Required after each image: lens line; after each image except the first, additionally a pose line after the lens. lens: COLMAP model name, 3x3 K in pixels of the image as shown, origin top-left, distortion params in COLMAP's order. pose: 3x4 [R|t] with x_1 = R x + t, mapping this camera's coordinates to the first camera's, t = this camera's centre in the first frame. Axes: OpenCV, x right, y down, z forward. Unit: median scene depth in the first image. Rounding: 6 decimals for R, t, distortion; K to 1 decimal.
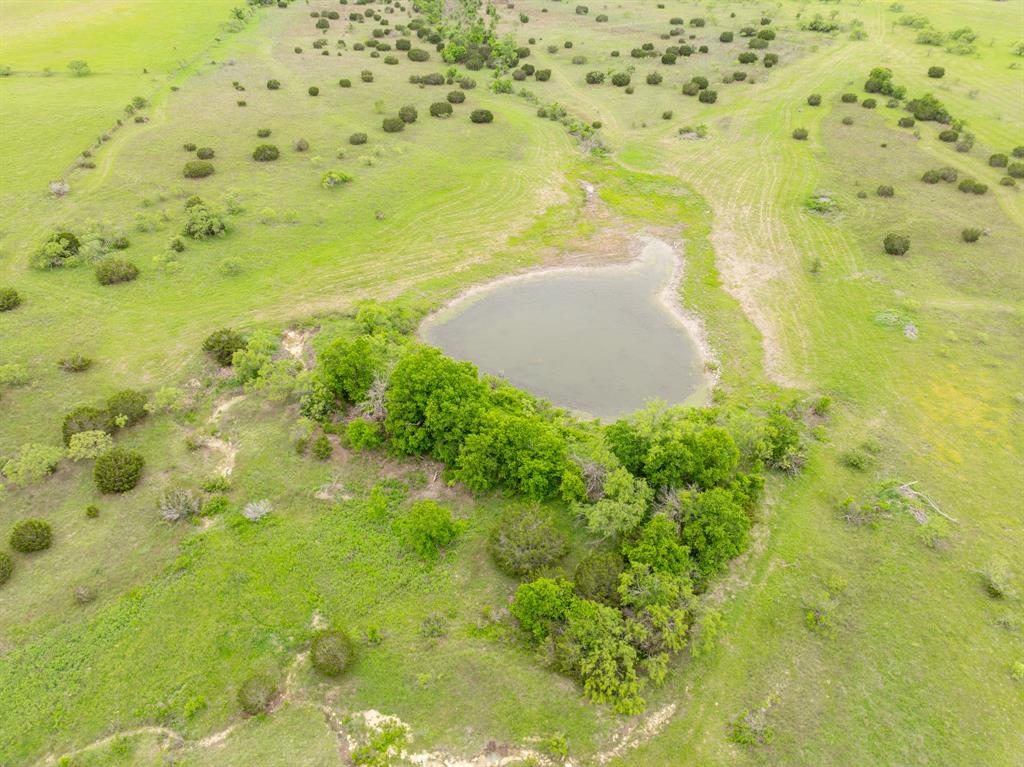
lens RADIAL K [[717.2, 0, 513.6], [0, 717.2, 385.4], [0, 0, 1]] dist [-0.025097, 0.018526]
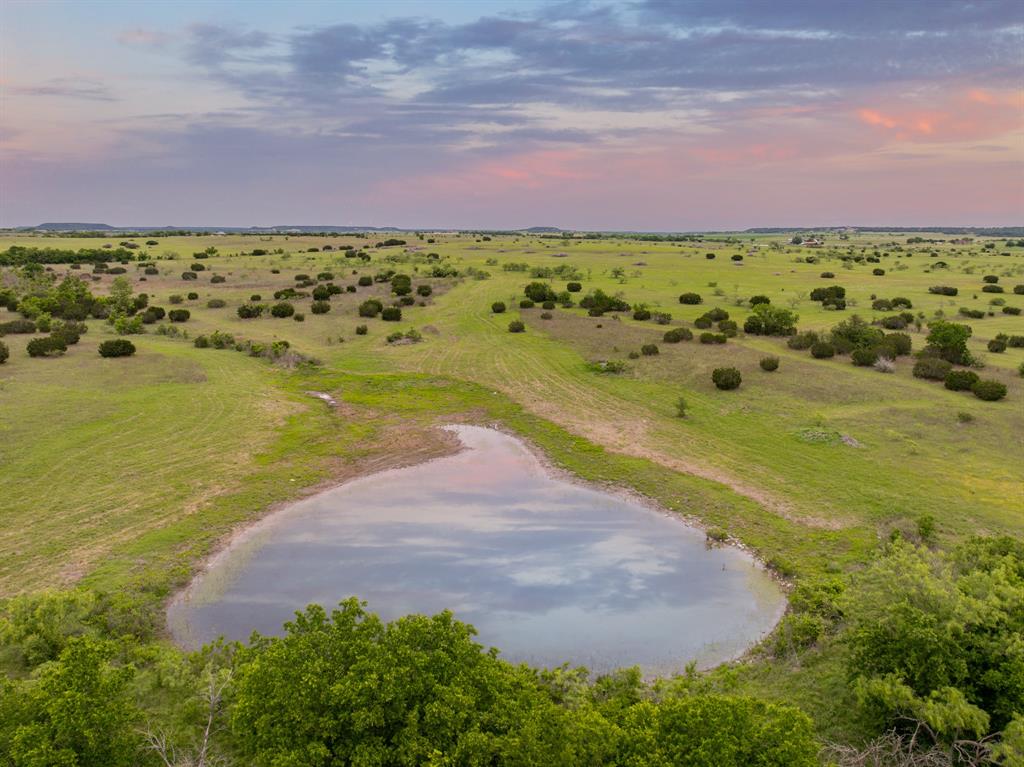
lens RADIAL K [[725.4, 0, 509.2], [0, 725.4, 375.7], [0, 0, 1]] dist [-0.017126, 0.007996]
pose [[0.842653, -0.109158, 0.527276, -0.150898], [0.314131, 0.894986, -0.316737, -0.007922], [-0.437331, 0.432533, 0.788452, 0.434912]]
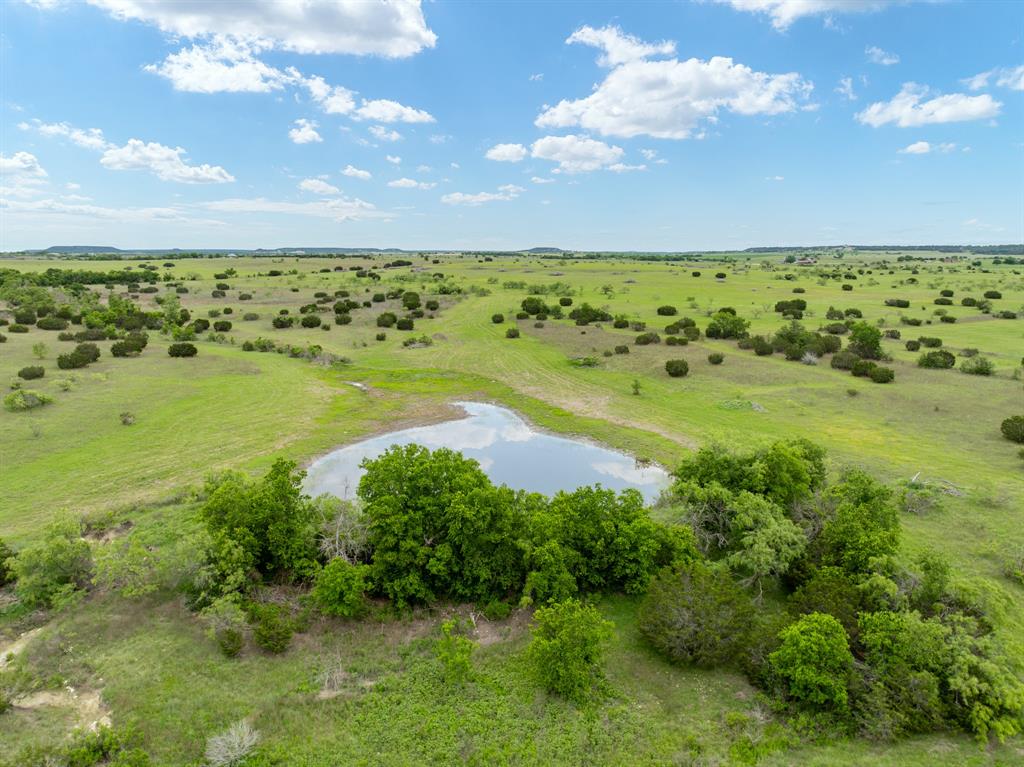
lens RADIAL K [[725.4, 0, 512.2], [0, 725.4, 379.9], [0, 0, 1]] dist [-0.017126, 0.007996]
pose [[0.842189, -0.102152, 0.529418, -0.271026], [0.318895, 0.886114, -0.336316, 0.113003], [-0.434769, 0.452070, 0.778851, 0.261408]]
